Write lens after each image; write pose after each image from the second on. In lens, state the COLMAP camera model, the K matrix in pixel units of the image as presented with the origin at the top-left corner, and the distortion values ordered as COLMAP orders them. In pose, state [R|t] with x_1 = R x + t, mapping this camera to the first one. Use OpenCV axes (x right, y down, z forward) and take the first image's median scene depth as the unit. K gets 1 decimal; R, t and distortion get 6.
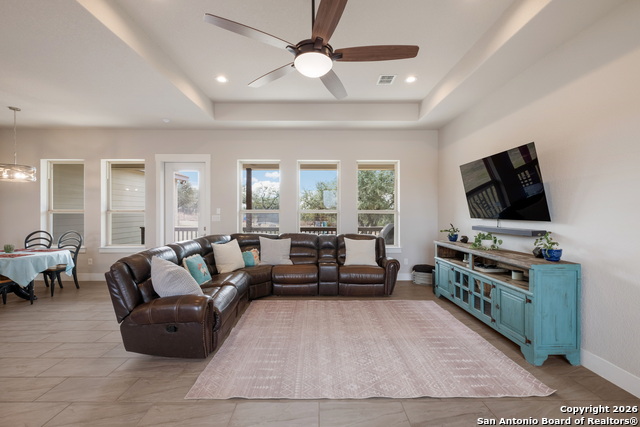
lens RADIAL K [[274.5, 0, 320.6], [0, 274.5, 214.1], [0, 0, 1]] dist [0.004852, -0.001491]
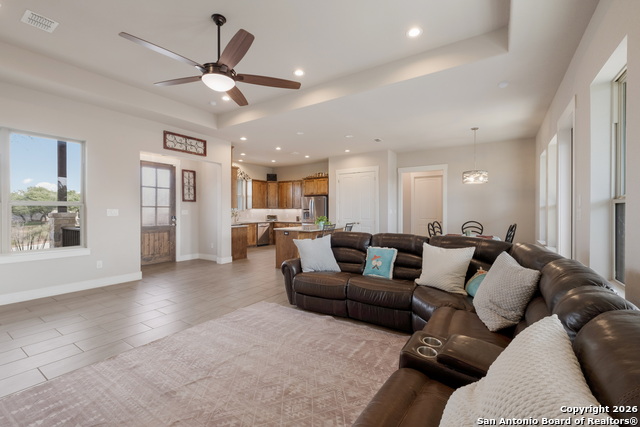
lens RADIAL K [[274.5, 0, 314.4], [0, 274.5, 212.8], [0, 0, 1]] dist [0.004852, -0.001491]
pose [[-0.566182, 0.006028, -0.824258, 0.515481], [-0.010876, 0.999832, 0.014783, 0.016147], [0.824209, 0.017335, -0.566021, 1.420250]]
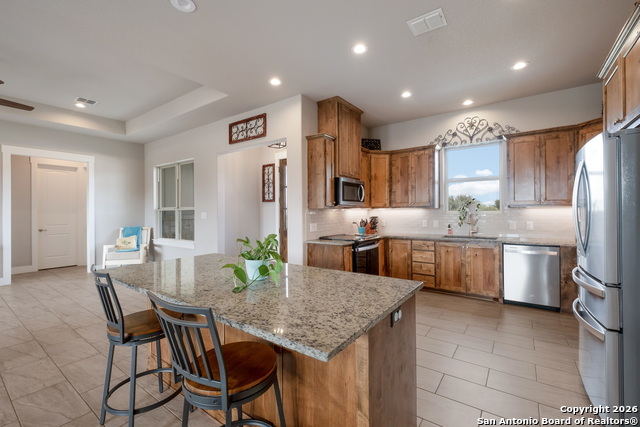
lens RADIAL K [[274.5, 0, 315.2], [0, 274.5, 213.3], [0, 0, 1]] dist [0.004852, -0.001491]
pose [[-0.809353, 0.005278, 0.587299, -1.539245], [0.014832, 0.999824, 0.011455, 0.023086], [-0.587136, 0.017981, -0.809289, 0.674538]]
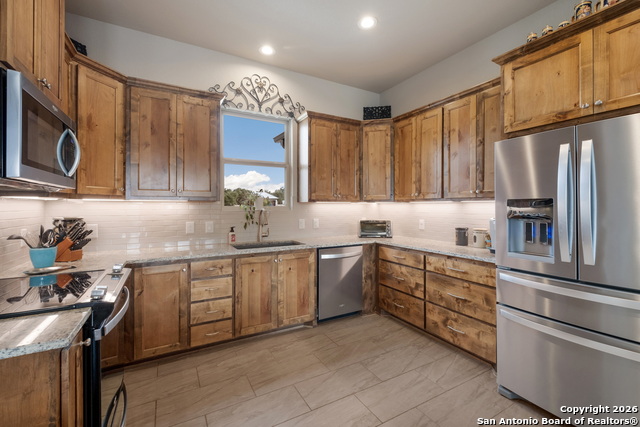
lens RADIAL K [[274.5, 0, 323.8], [0, 274.5, 206.8], [0, 0, 1]] dist [0.004852, -0.001491]
pose [[-0.867018, 0.002870, -0.498269, -1.080357], [-0.002867, 0.999938, 0.010748, 0.029570], [0.498269, 0.010747, -0.866956, 0.079303]]
